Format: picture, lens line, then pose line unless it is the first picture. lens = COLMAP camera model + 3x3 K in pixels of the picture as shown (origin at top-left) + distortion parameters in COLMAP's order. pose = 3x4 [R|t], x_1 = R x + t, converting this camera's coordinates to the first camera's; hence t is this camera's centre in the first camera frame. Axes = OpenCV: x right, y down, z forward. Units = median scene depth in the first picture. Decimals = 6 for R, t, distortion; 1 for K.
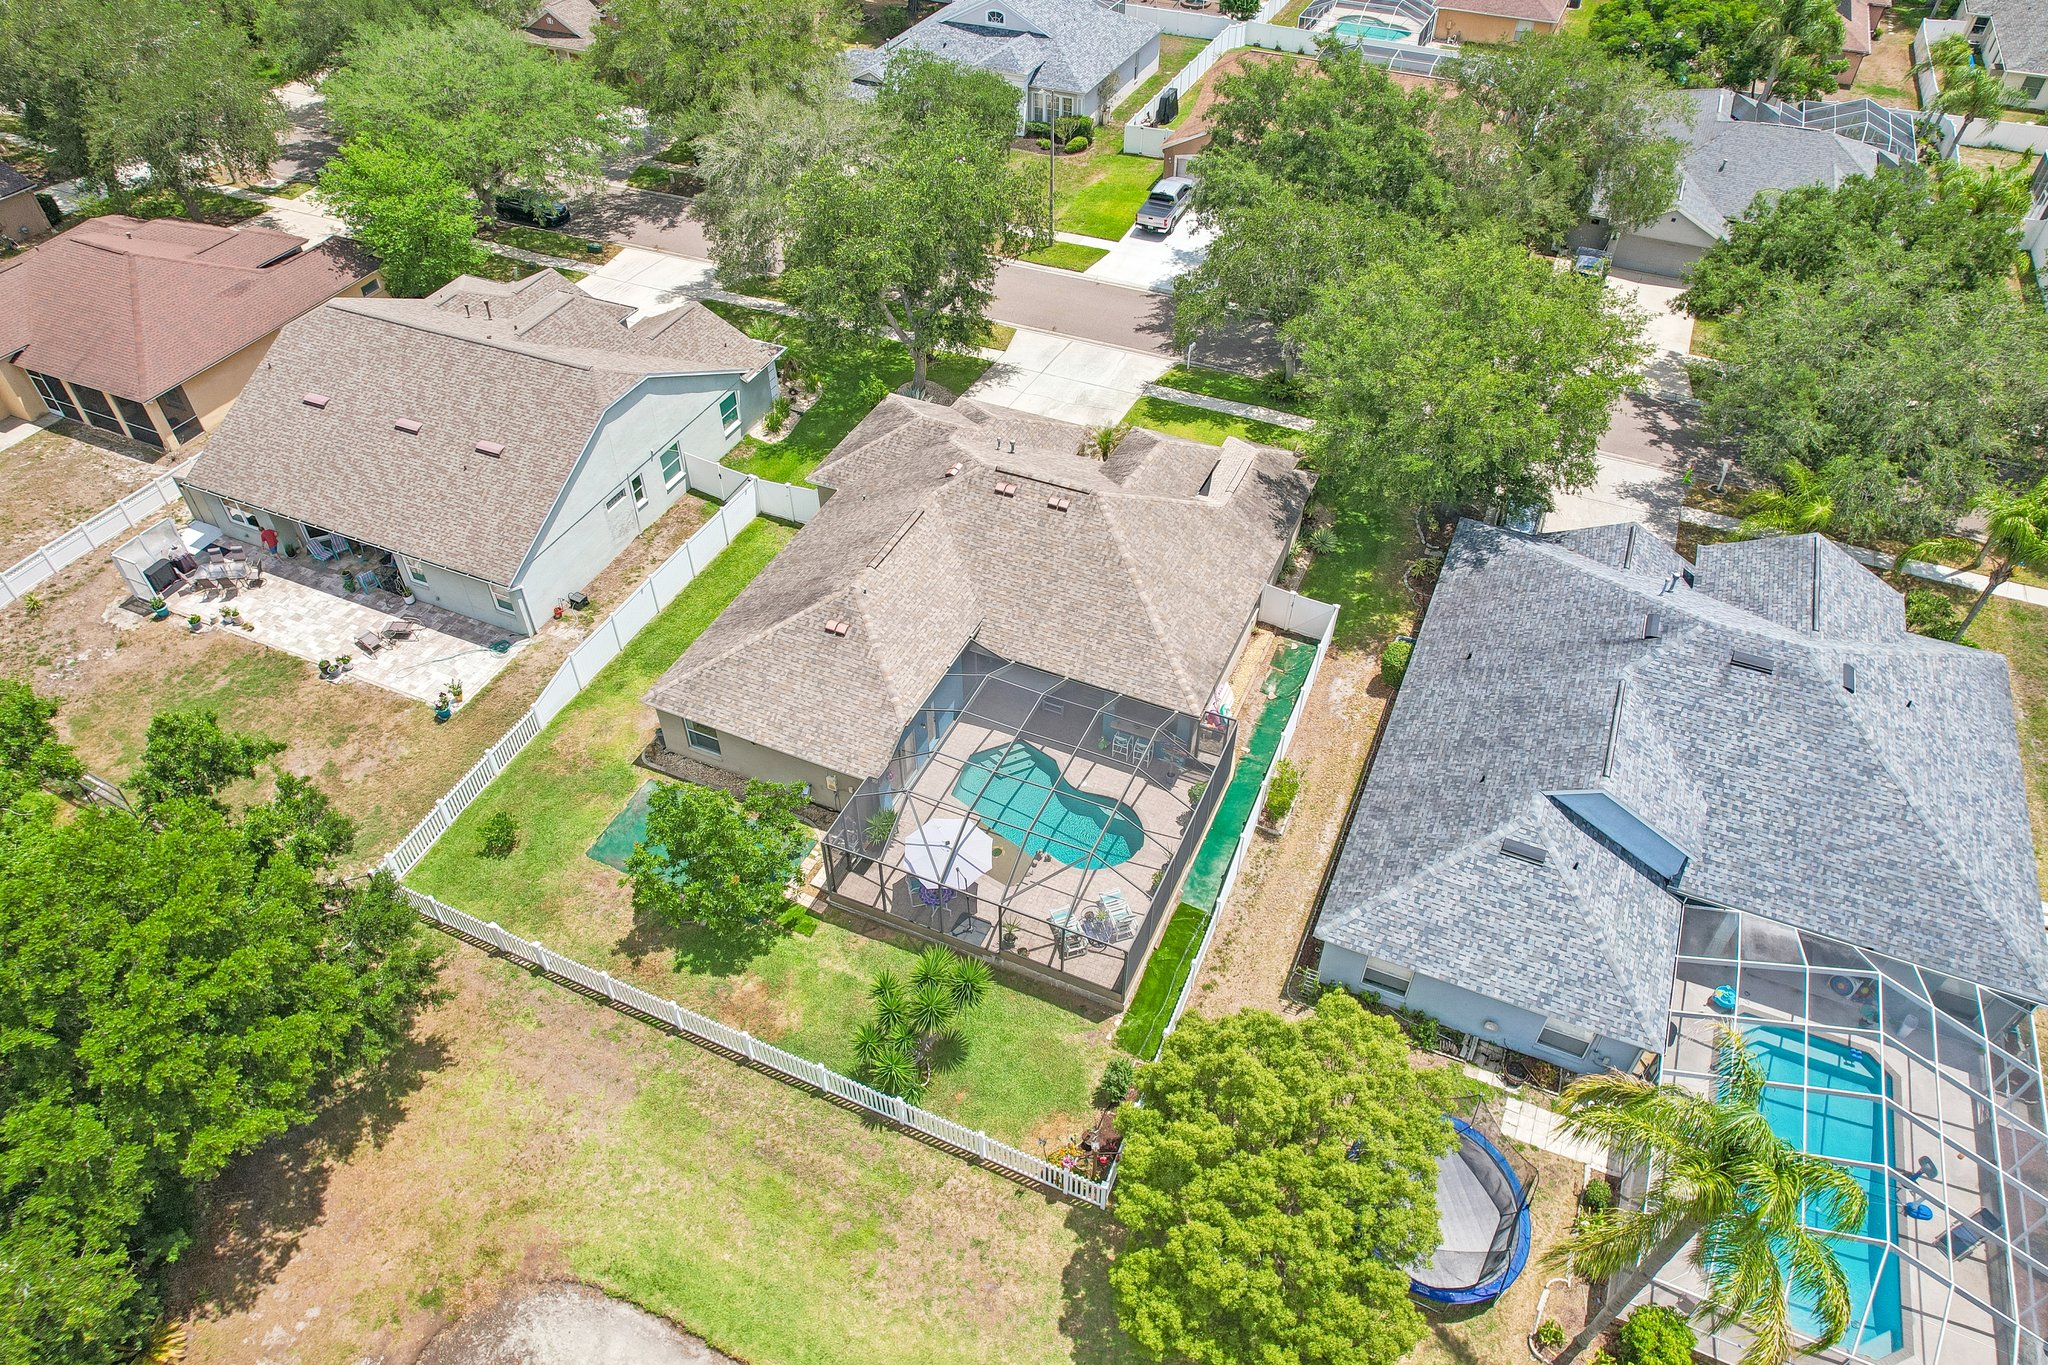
lens RADIAL K [[1325.5, 0, 1024.0], [0, 1325.5, 682.5], [0, 0, 1]] dist [-0.075444, 0.070643]
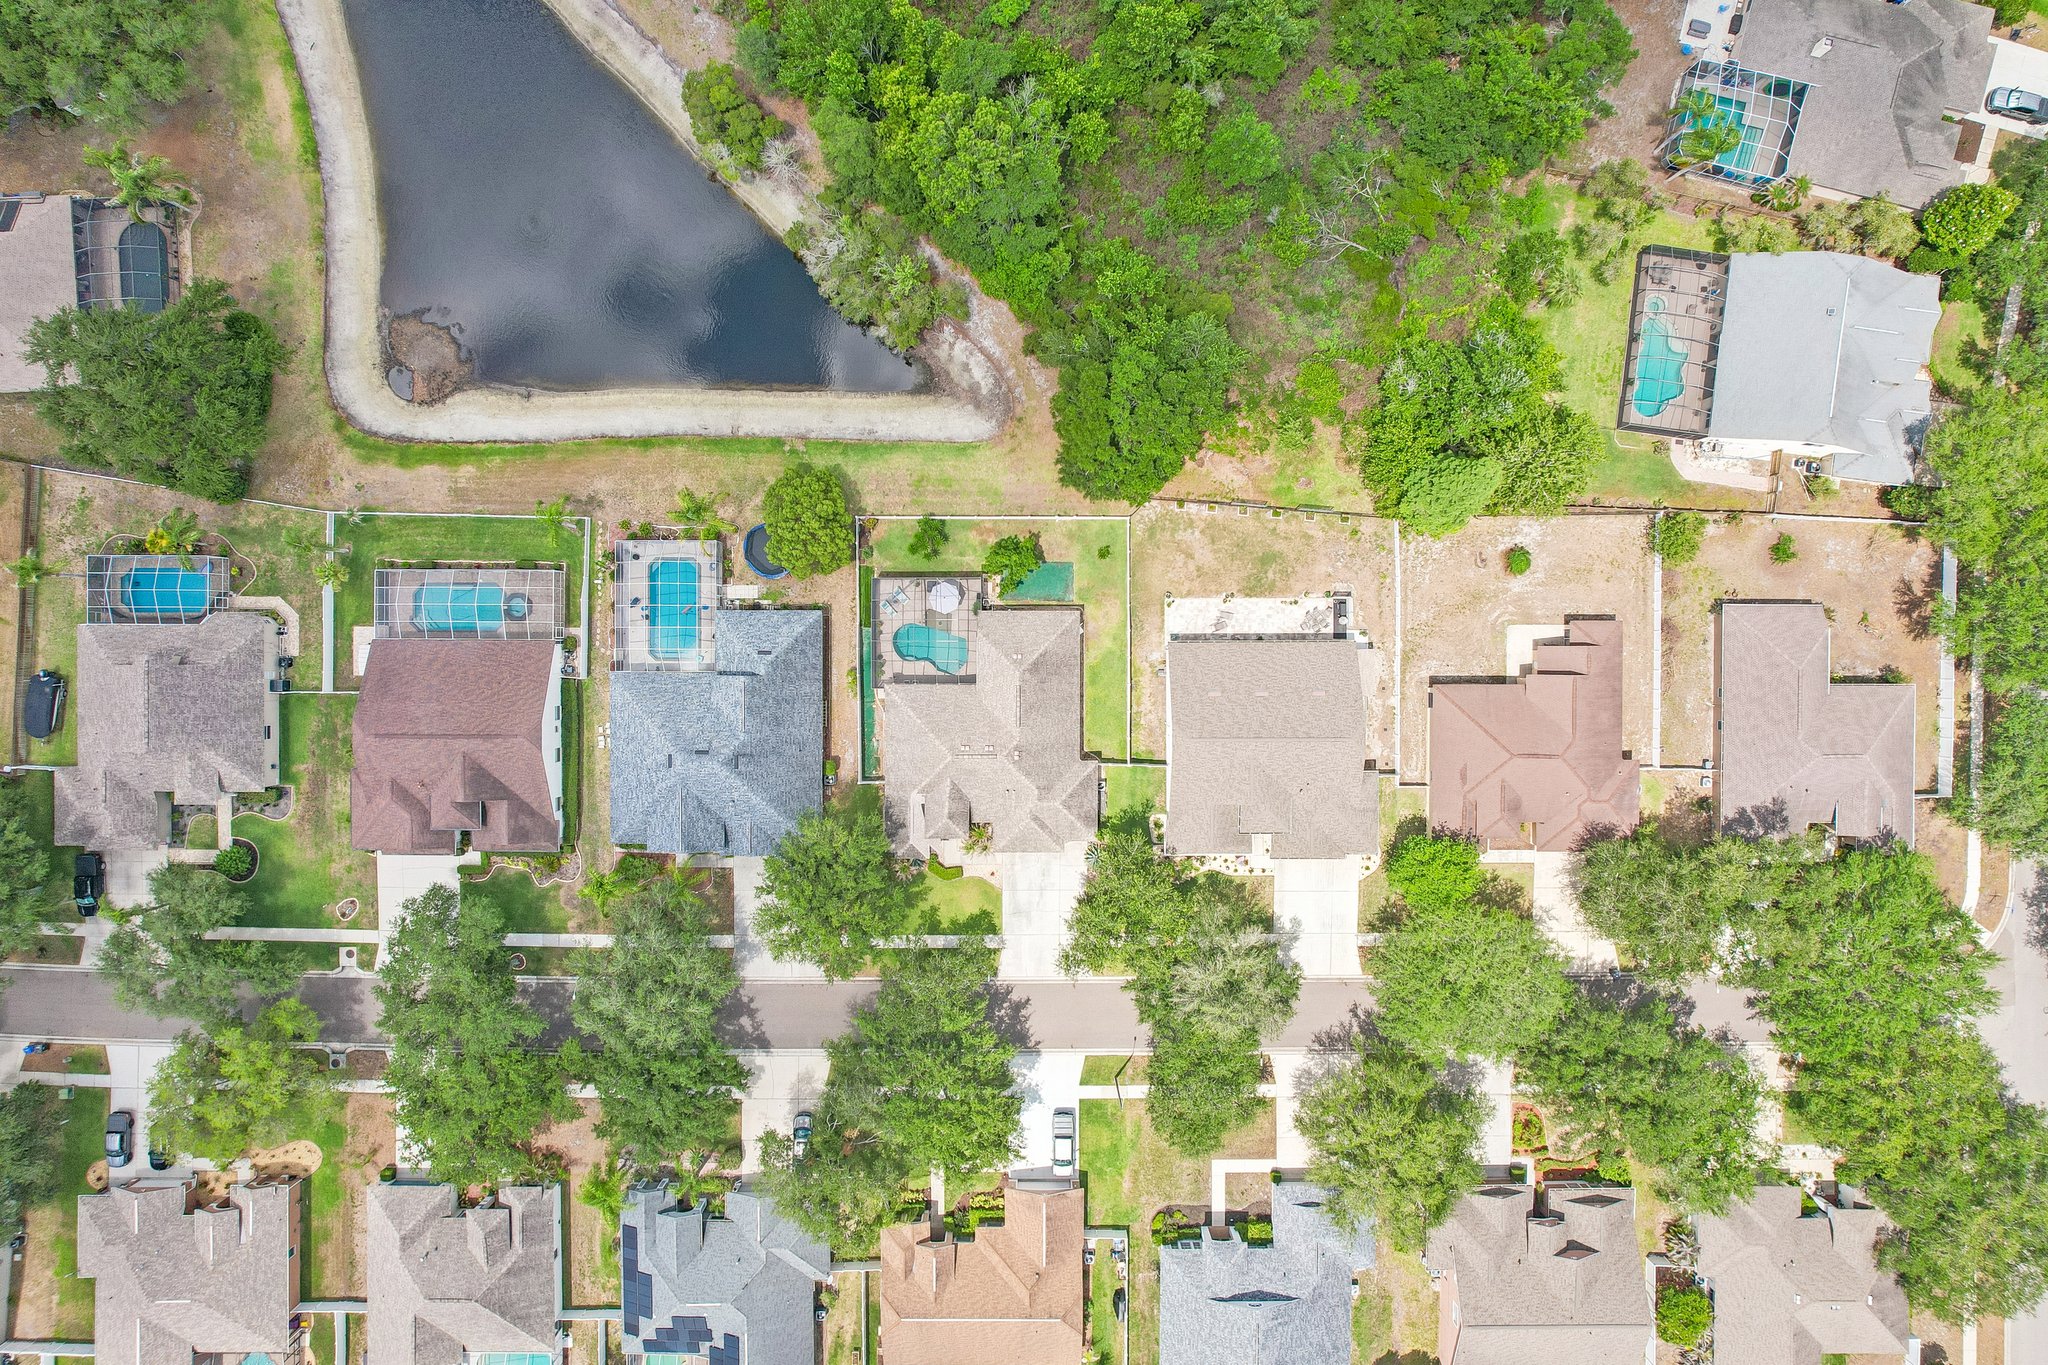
lens RADIAL K [[1325.5, 0, 1024.0], [0, 1325.5, 682.5], [0, 0, 1]] dist [-0.075444, 0.070643]
pose [[-0.913174, 0.407126, 0.019008, -0.176647], [-0.274346, -0.648503, 0.710055, -1.908281], [0.301408, 0.643190, 0.703889, -0.809052]]
